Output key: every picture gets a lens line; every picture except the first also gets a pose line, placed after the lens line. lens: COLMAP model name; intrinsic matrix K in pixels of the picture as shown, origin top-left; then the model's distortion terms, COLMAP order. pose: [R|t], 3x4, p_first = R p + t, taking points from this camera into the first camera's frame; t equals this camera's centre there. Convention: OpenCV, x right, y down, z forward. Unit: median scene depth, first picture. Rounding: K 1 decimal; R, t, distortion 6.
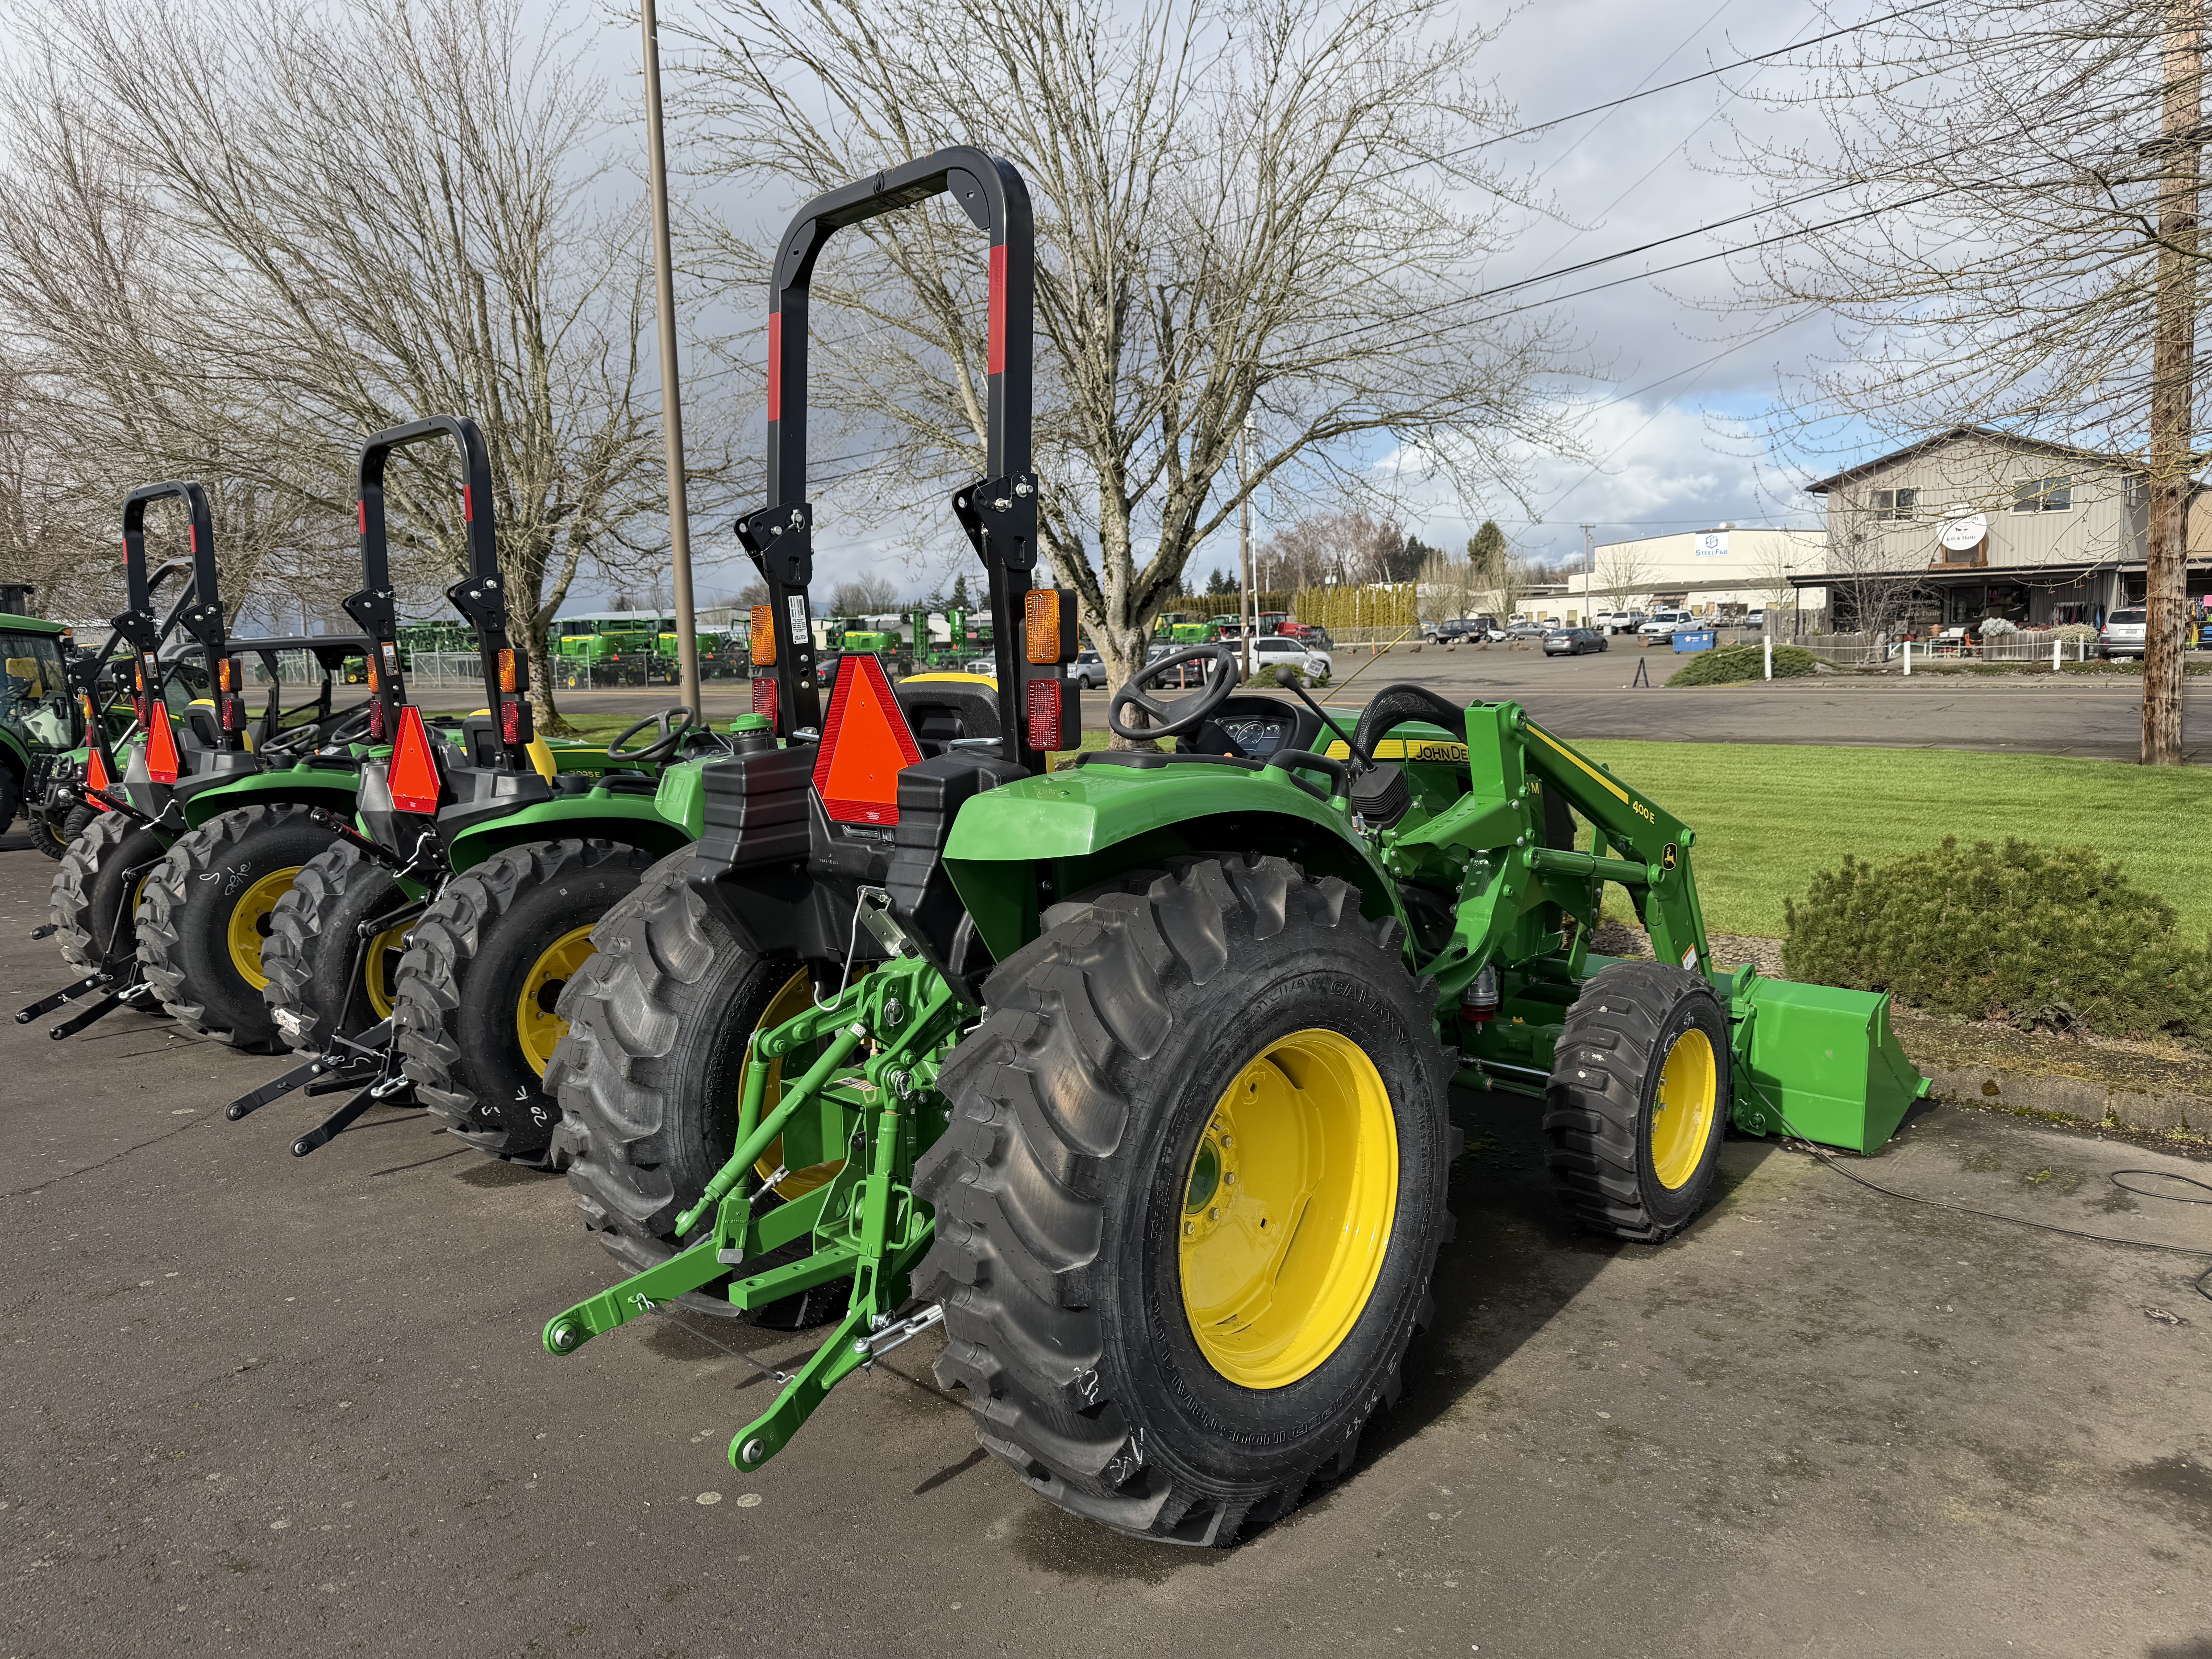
lens RADIAL K [[1558.5, 0, 1113.0], [0, 1558.5, 841.0], [0, 0, 1]] dist [-0.003903, -0.002599]
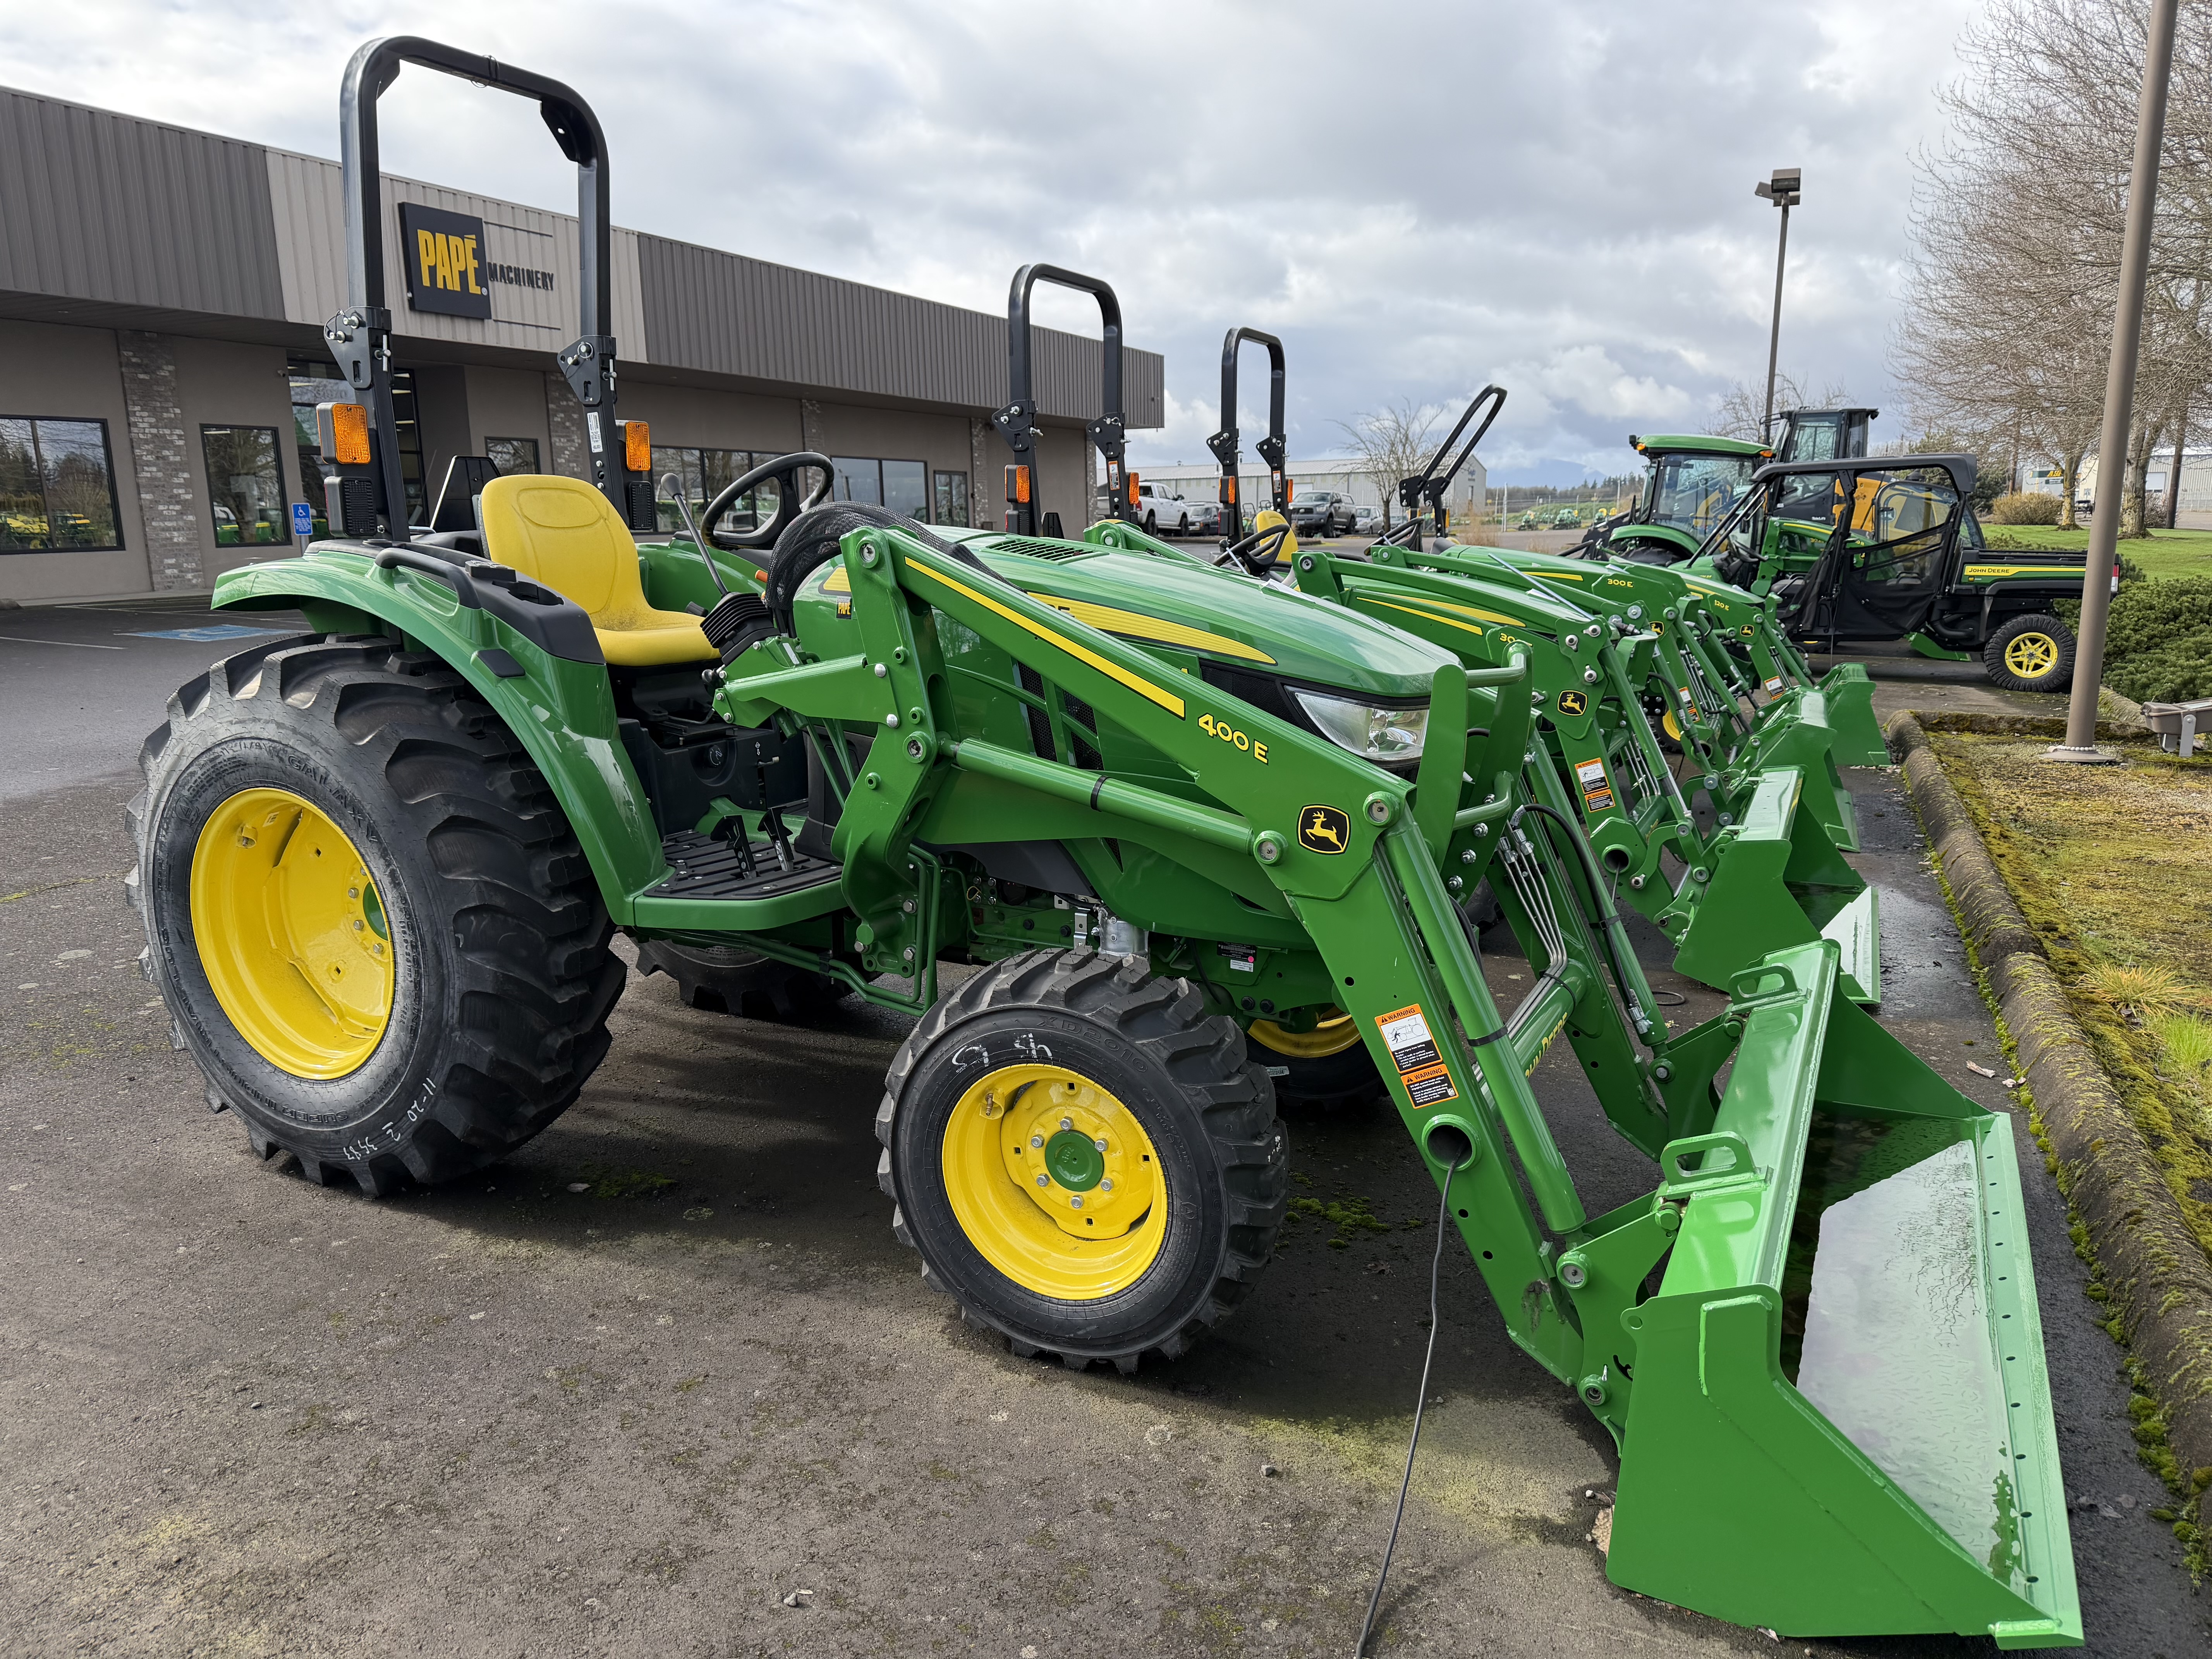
lens RADIAL K [[1558.5, 0, 1116.5], [0, 1558.5, 821.2], [0, 0, 1]] dist [-0.003903, -0.002599]
pose [[0.308717, 0.213533, -0.926875, 1.102191], [-0.119271, 0.975473, 0.185003, -0.114756], [0.943646, 0.053436, 0.326613, 0.944887]]
